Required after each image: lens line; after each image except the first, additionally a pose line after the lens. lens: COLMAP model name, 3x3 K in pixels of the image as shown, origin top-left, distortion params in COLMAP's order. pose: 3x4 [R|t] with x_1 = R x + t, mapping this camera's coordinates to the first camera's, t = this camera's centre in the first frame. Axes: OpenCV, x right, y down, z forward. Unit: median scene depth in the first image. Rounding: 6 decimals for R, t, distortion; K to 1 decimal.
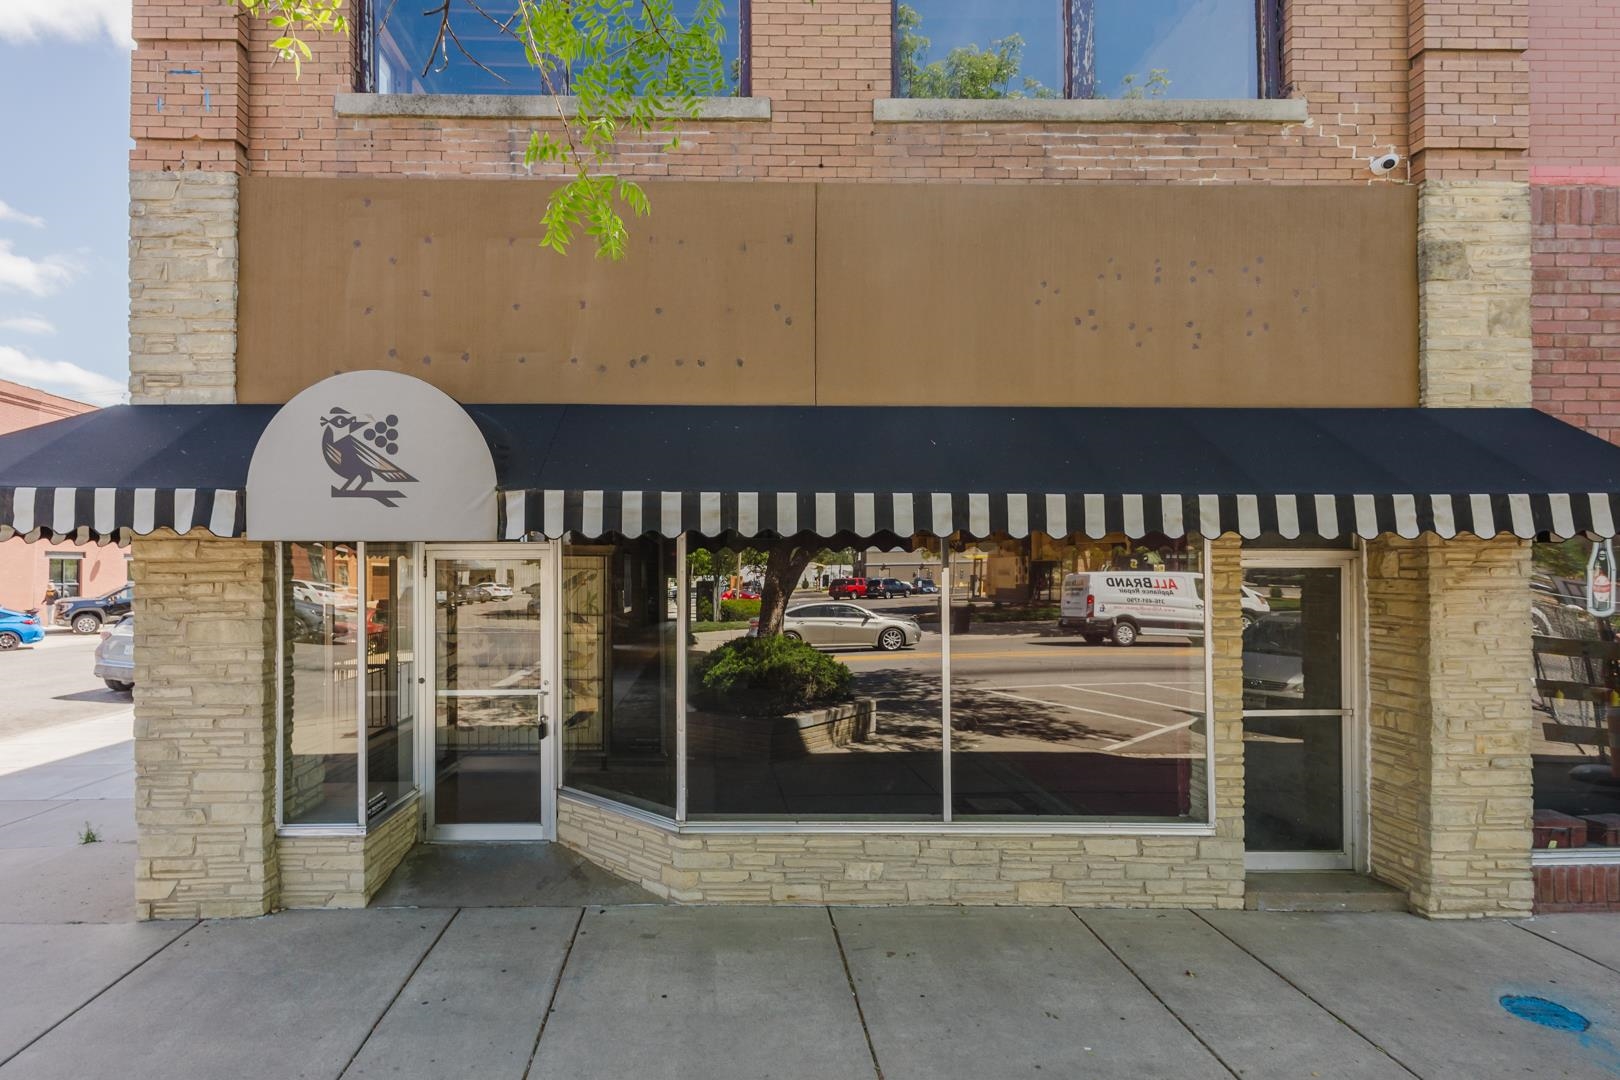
lens RADIAL K [[742.1, 0, 739.1], [0, 742.1, 572.5], [0, 0, 1]] dist [0.009458, -0.004441]
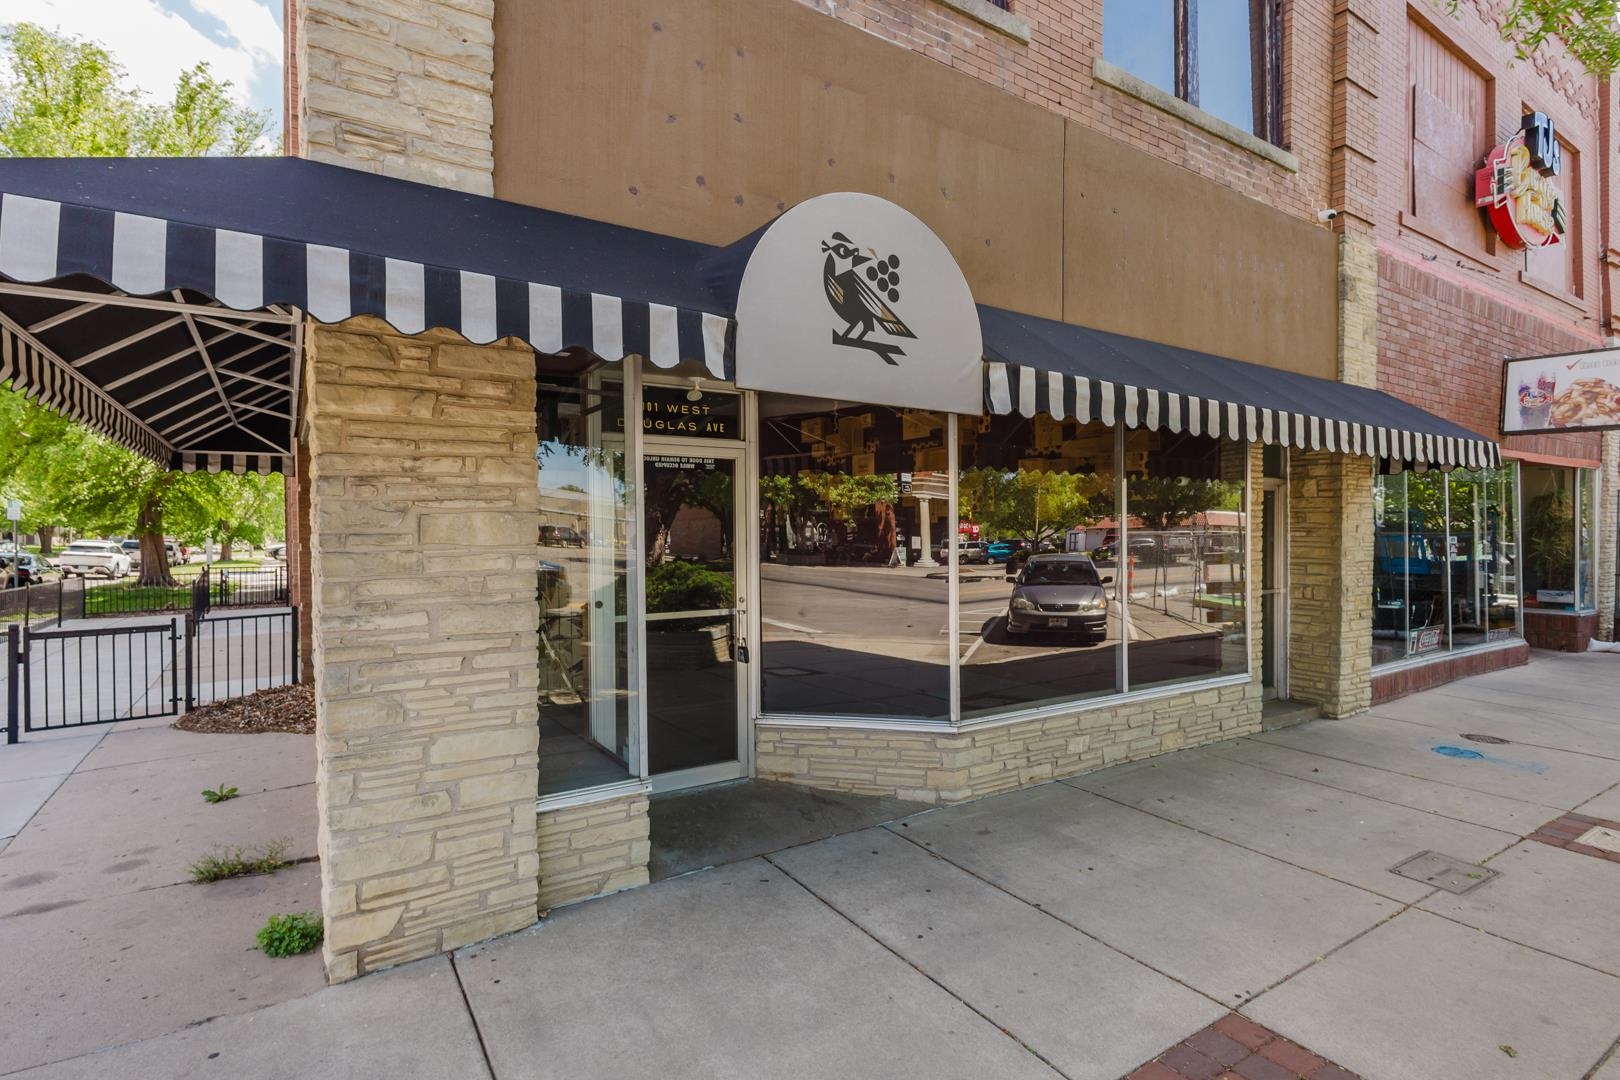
lens RADIAL K [[733.0, 0, 810.0], [0, 733.0, 540.0], [0, 0, 1]] dist [0.004837, -0.000676]
pose [[0.861591, -0.004921, 0.507579, -0.771316], [-0.002098, 0.999910, 0.013256, 0.079966], [-0.507599, -0.012486, 0.861503, 0.258755]]
